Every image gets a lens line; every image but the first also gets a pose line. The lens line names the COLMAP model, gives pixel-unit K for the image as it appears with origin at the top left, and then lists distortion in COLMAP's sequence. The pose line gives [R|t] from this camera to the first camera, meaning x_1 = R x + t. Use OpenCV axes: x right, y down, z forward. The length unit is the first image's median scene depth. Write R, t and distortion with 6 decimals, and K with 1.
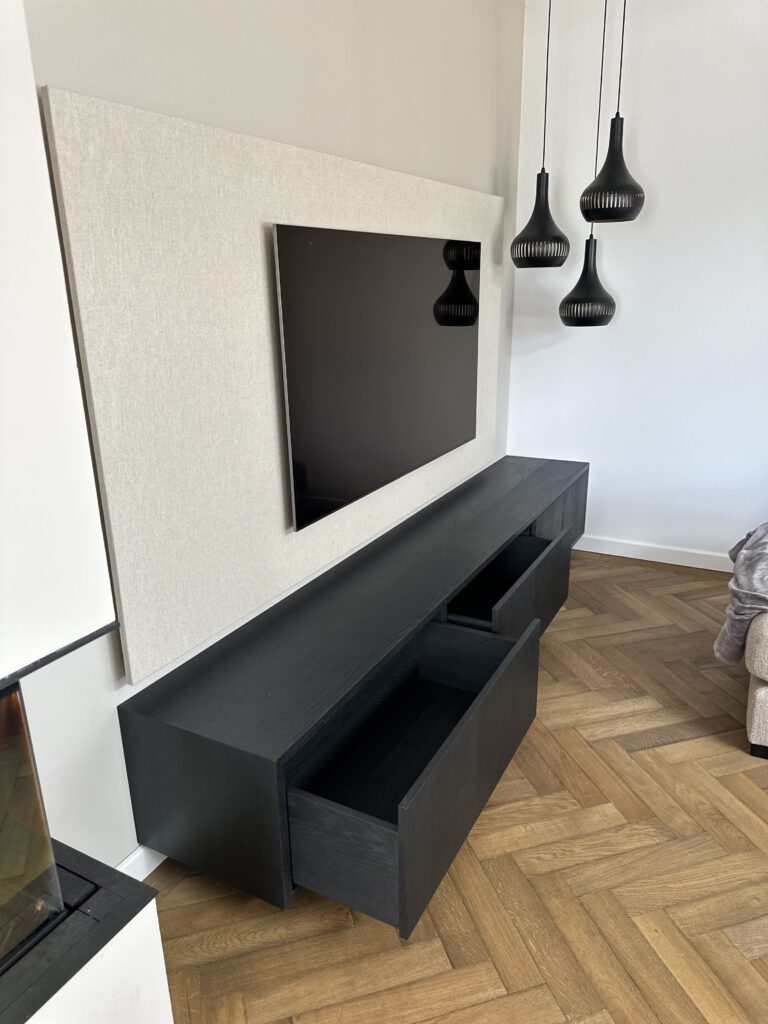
lens RADIAL K [[710.8, 0, 384.0], [0, 710.8, 512.0], [0, 0, 1]] dist [0.058385, -0.074015]
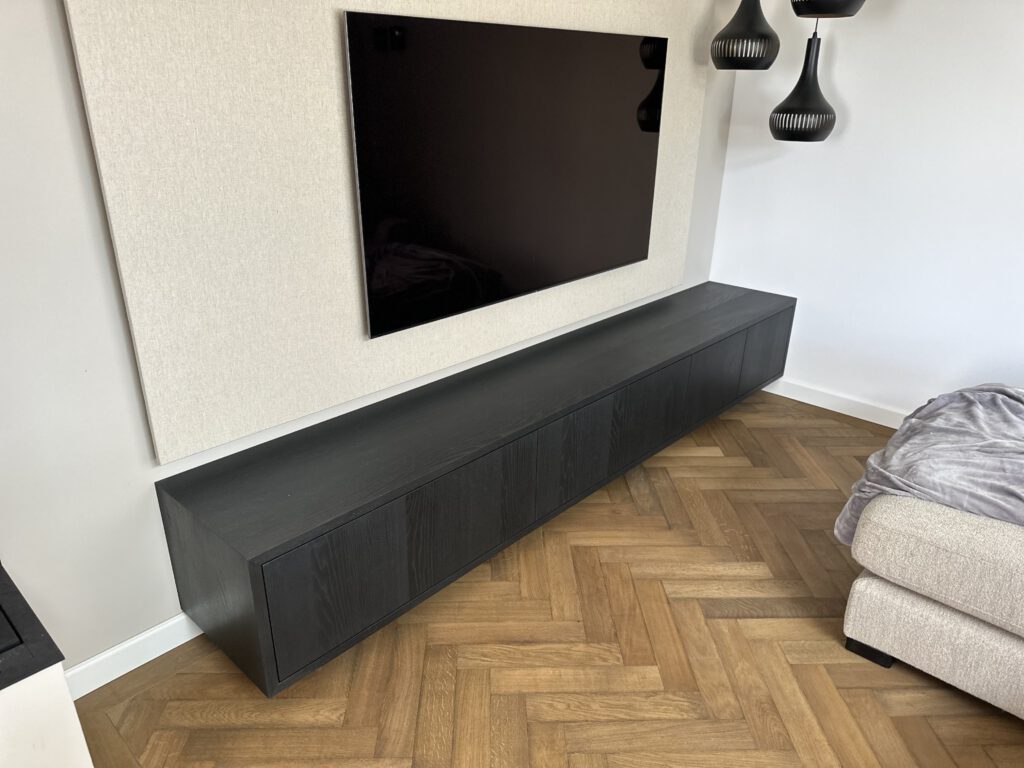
lens RADIAL K [[710.8, 0, 512.0], [0, 710.8, 384.0], [0, 0, 1]] dist [0.058385, -0.074015]
pose [[0.967914, 0.128845, -0.215734, 0.267459], [-0.108571, 0.988699, 0.103377, -0.030450], [0.226615, -0.076638, 0.970965, 0.075989]]
